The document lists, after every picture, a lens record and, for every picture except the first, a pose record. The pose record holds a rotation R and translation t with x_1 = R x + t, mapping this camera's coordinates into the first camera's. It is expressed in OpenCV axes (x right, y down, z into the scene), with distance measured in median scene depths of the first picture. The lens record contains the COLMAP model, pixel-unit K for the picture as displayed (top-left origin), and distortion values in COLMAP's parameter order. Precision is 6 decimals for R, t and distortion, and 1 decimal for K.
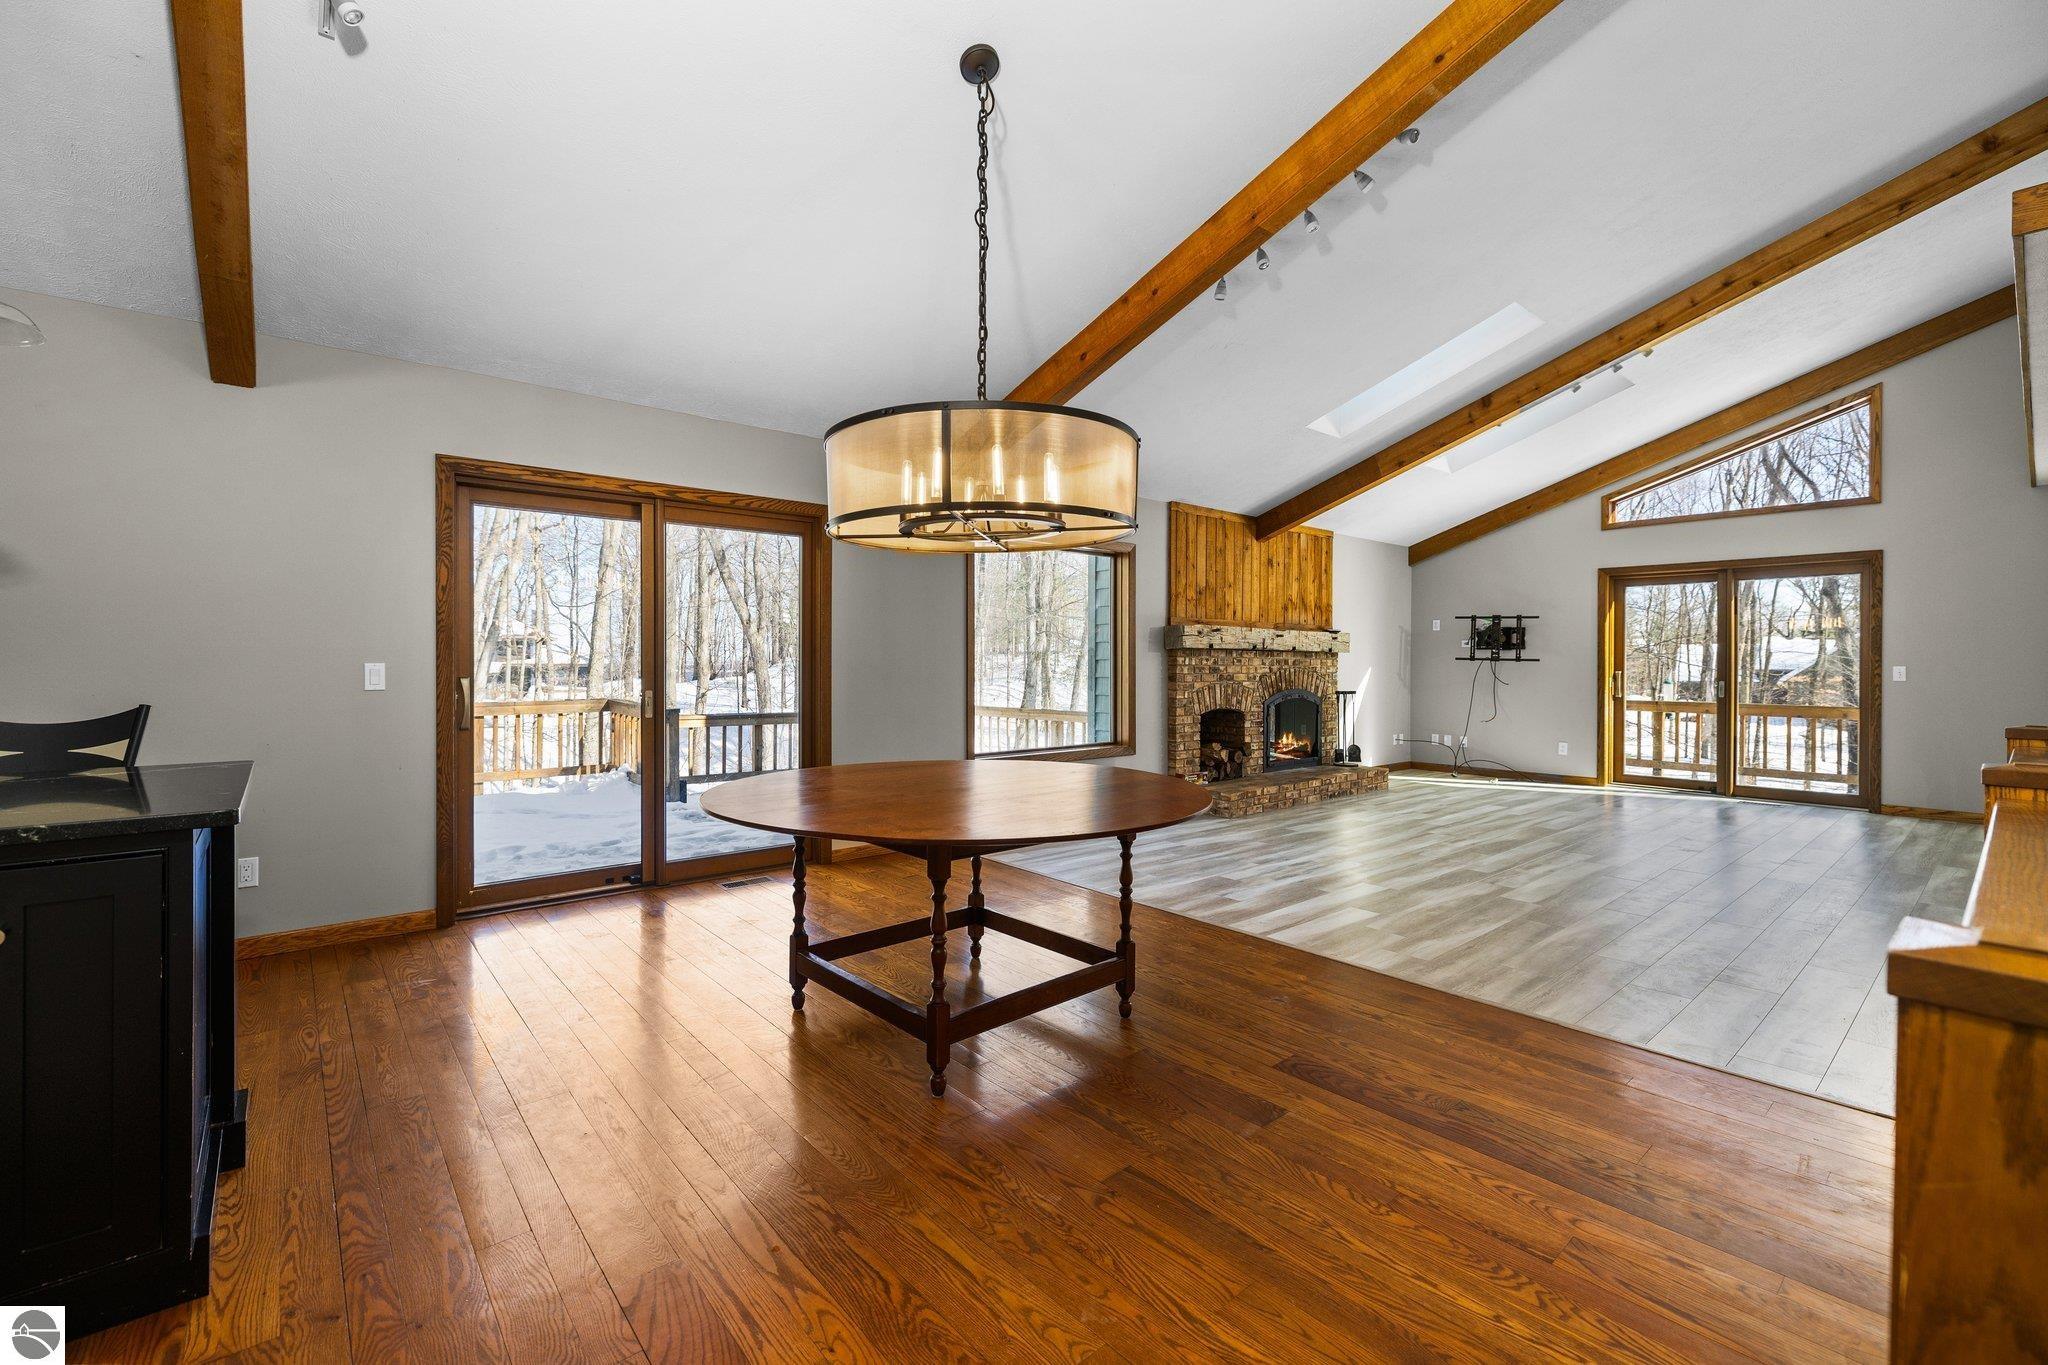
lens RADIAL K [[861.4, 0, 1012.3], [0, 861.4, 669.8], [0, 0, 1]] dist [-0.003132, -0.000548]
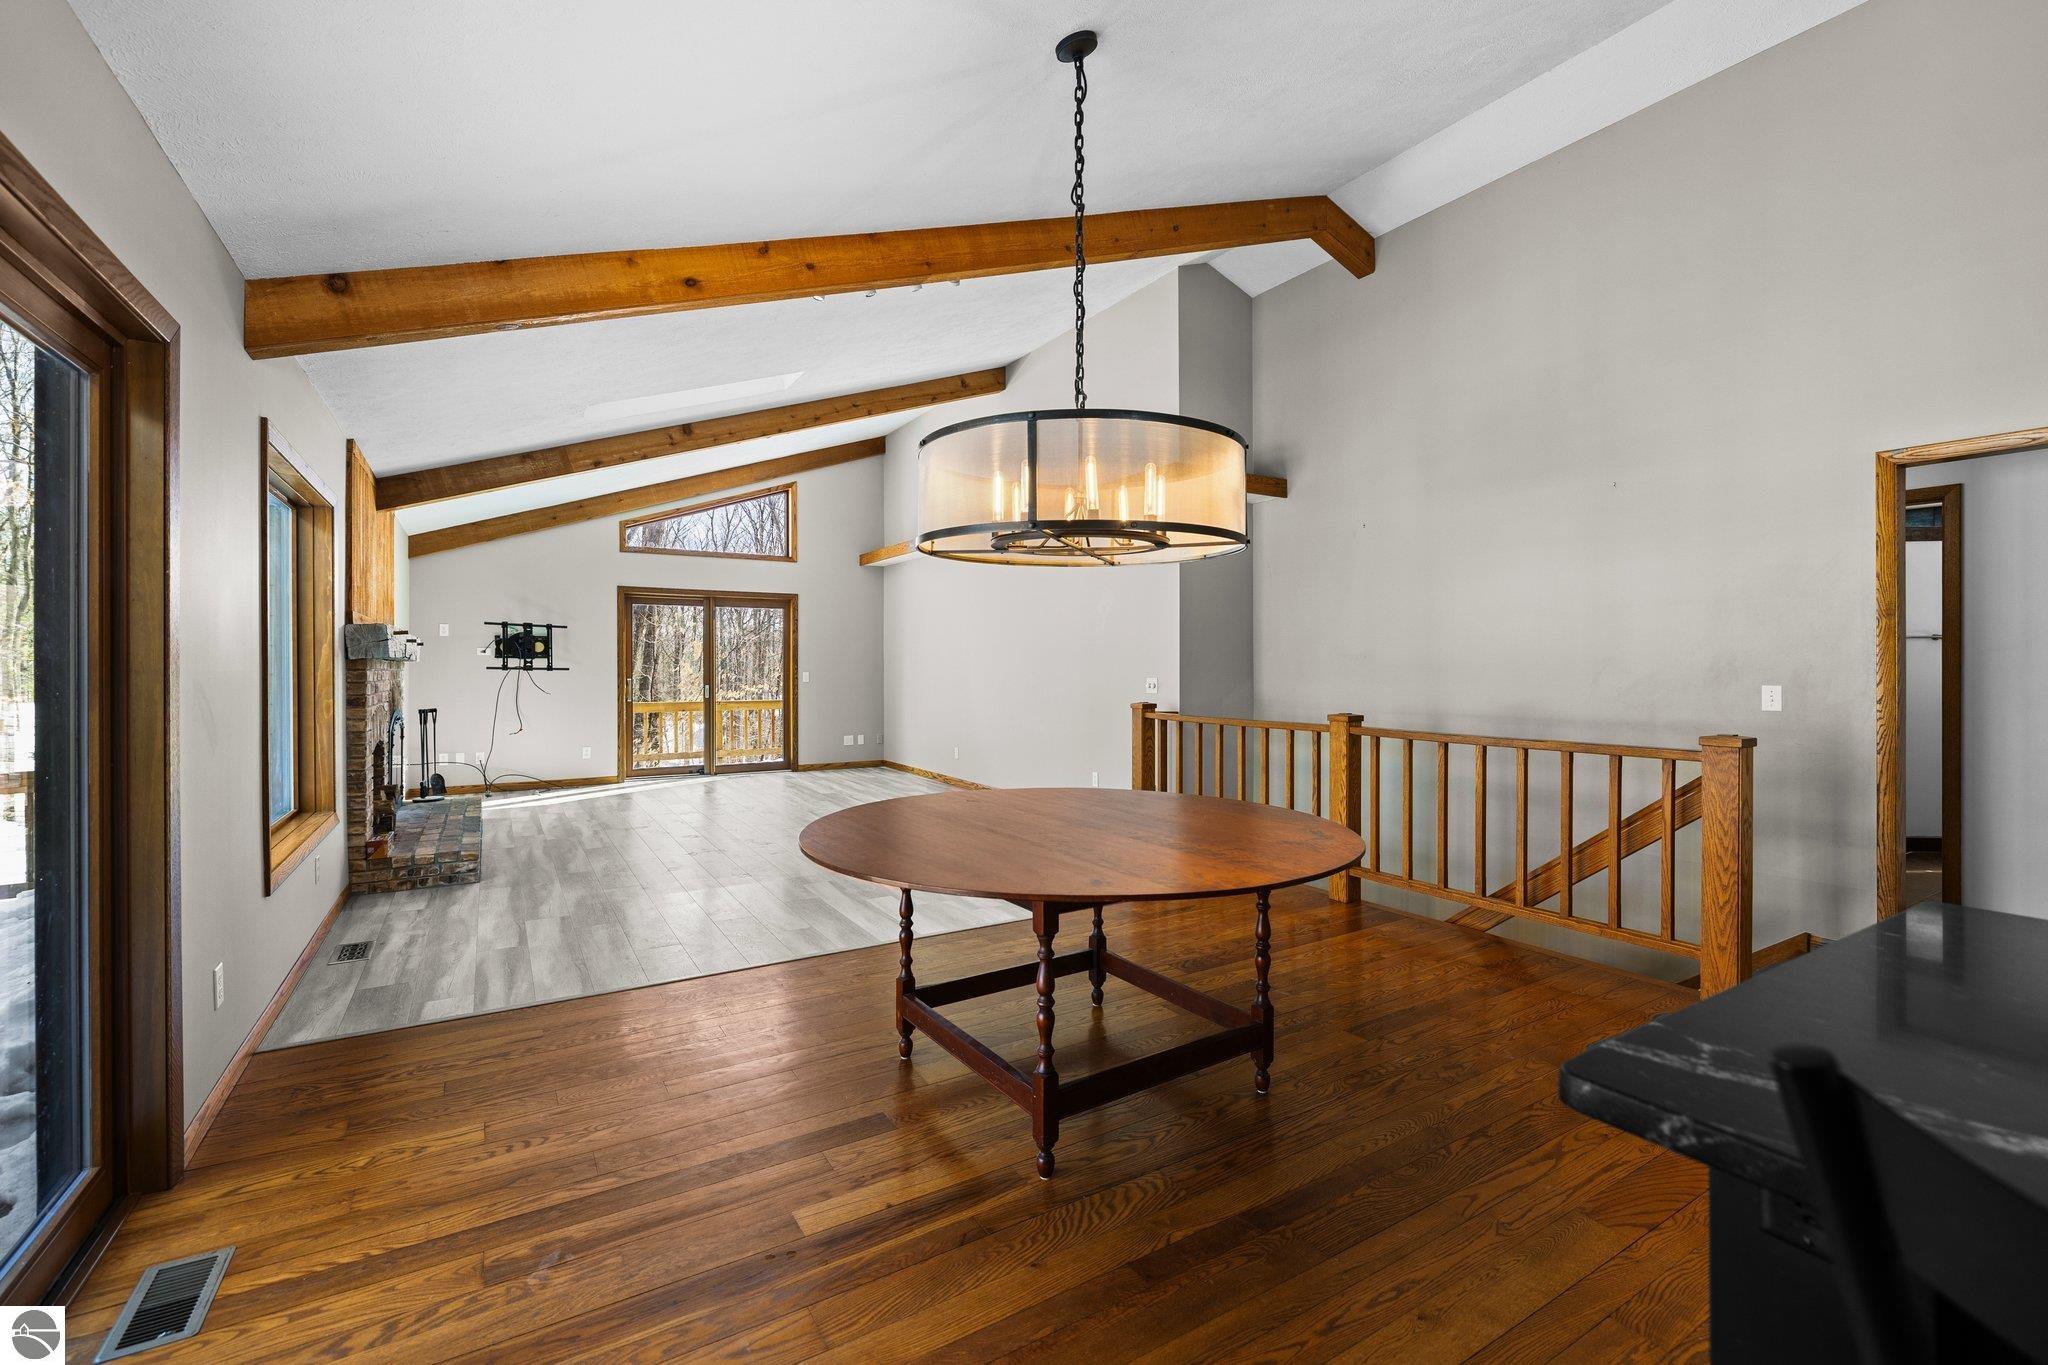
lens RADIAL K [[861.4, 0, 1026.4], [0, 861.4, 670.3], [0, 0, 1]] dist [-0.003132, -0.000548]
pose [[0.135530, -0.008842, 0.990734, -0.383955], [0.011111, 0.999911, 0.007404, -0.012998], [-0.990711, 0.010005, 0.135616, 0.371197]]
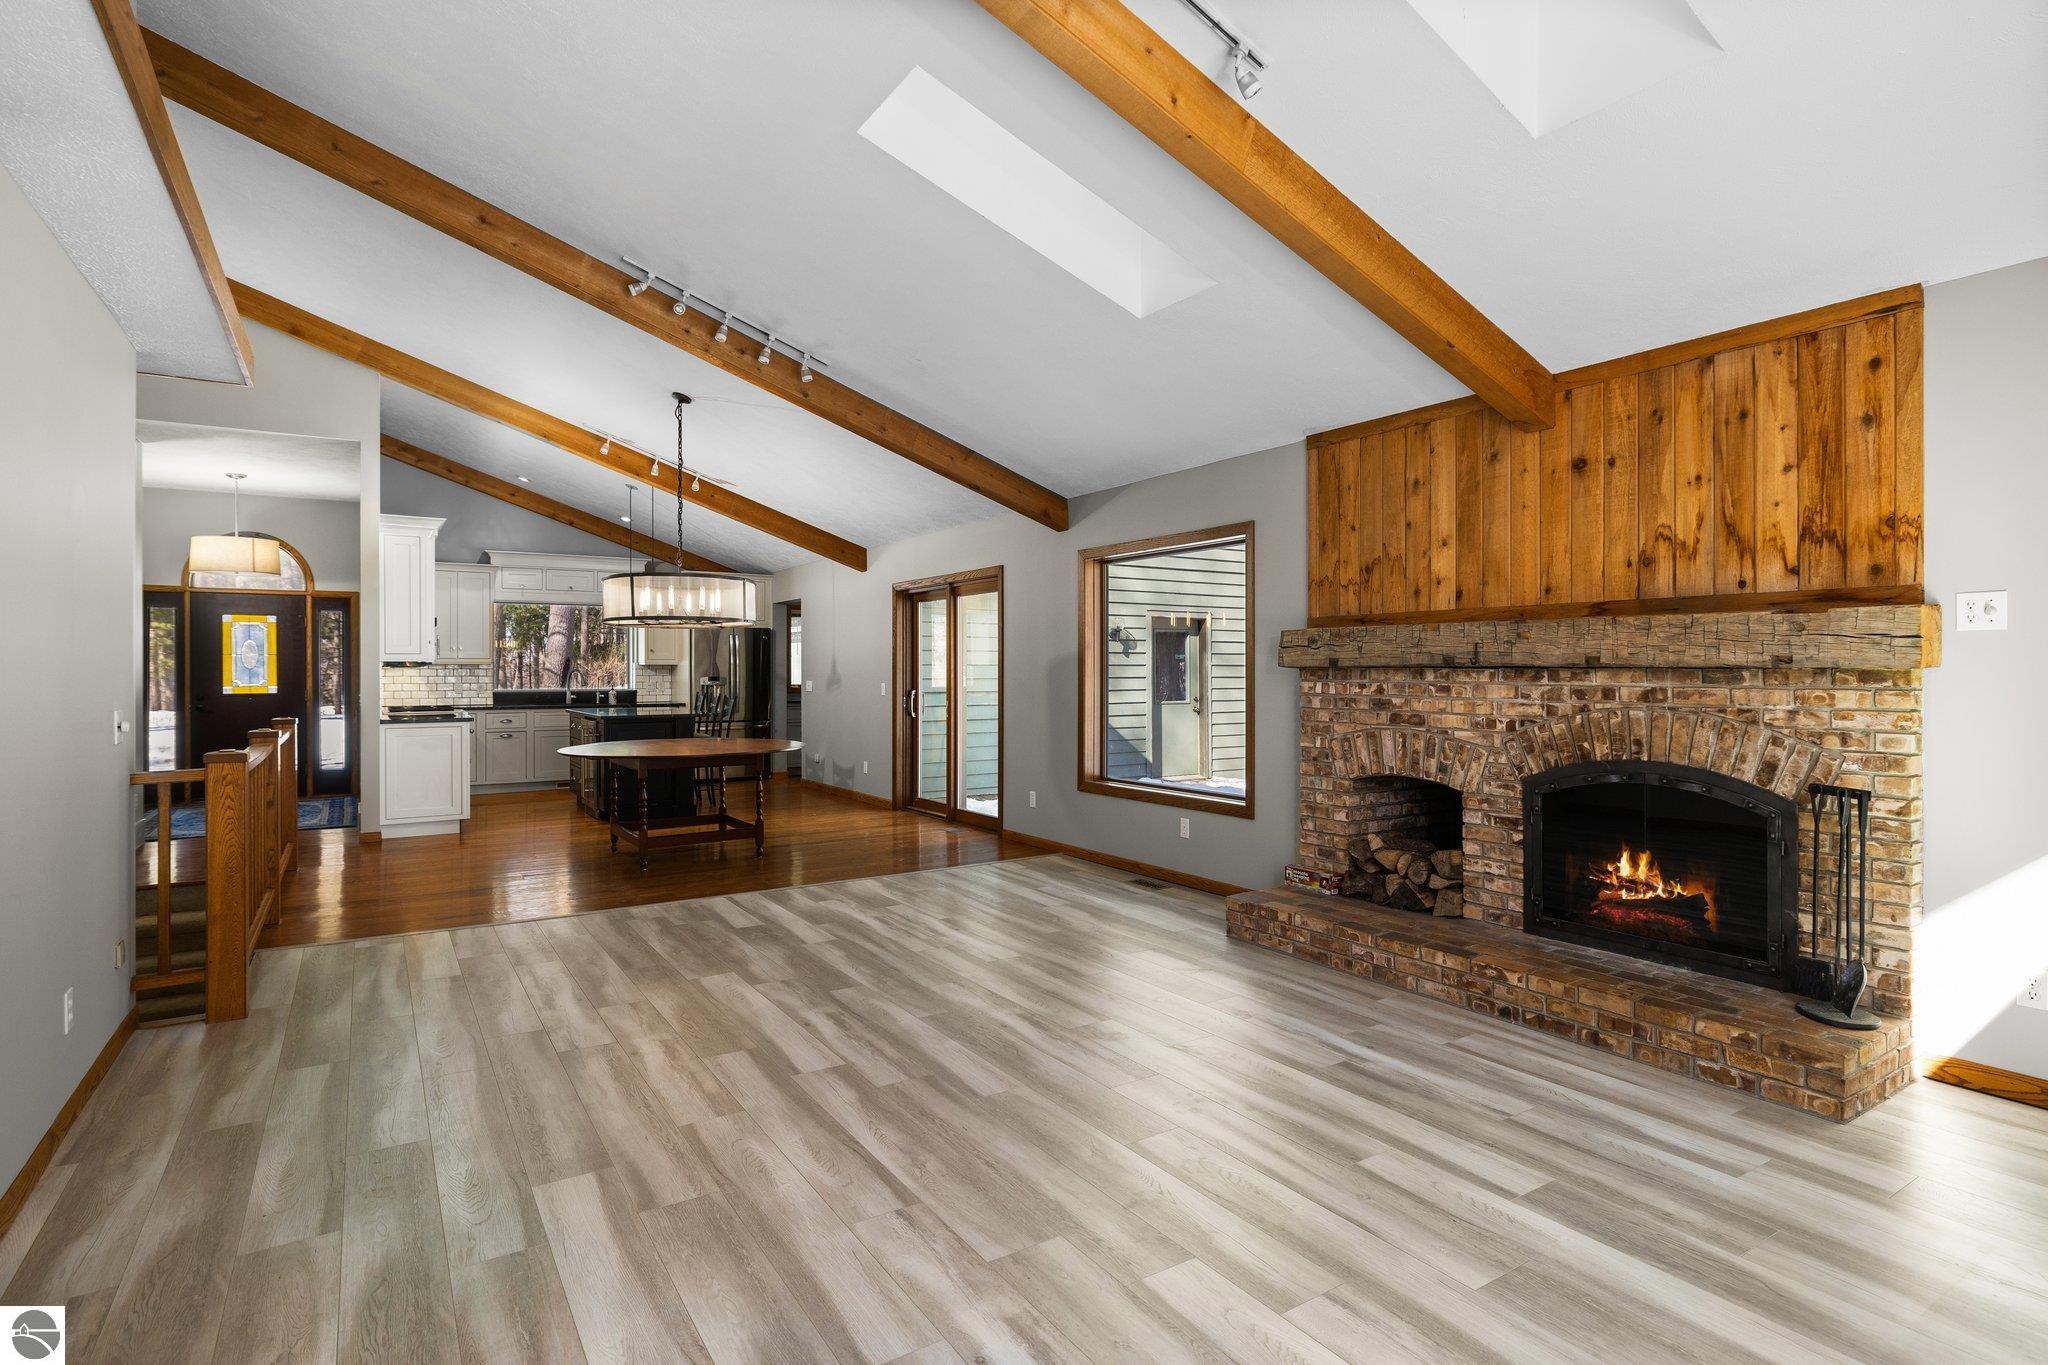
lens RADIAL K [[1048.3, 0, 1029.3], [0, 1048.3, 672.6], [0, 0, 1]] dist [0.002332, 0.002761]
pose [[-0.125245, 0.001376, -0.992125, 0.934336], [-0.006384, 0.999977, 0.002193, -0.020128], [0.992105, 0.006609, -0.125234, 0.852738]]
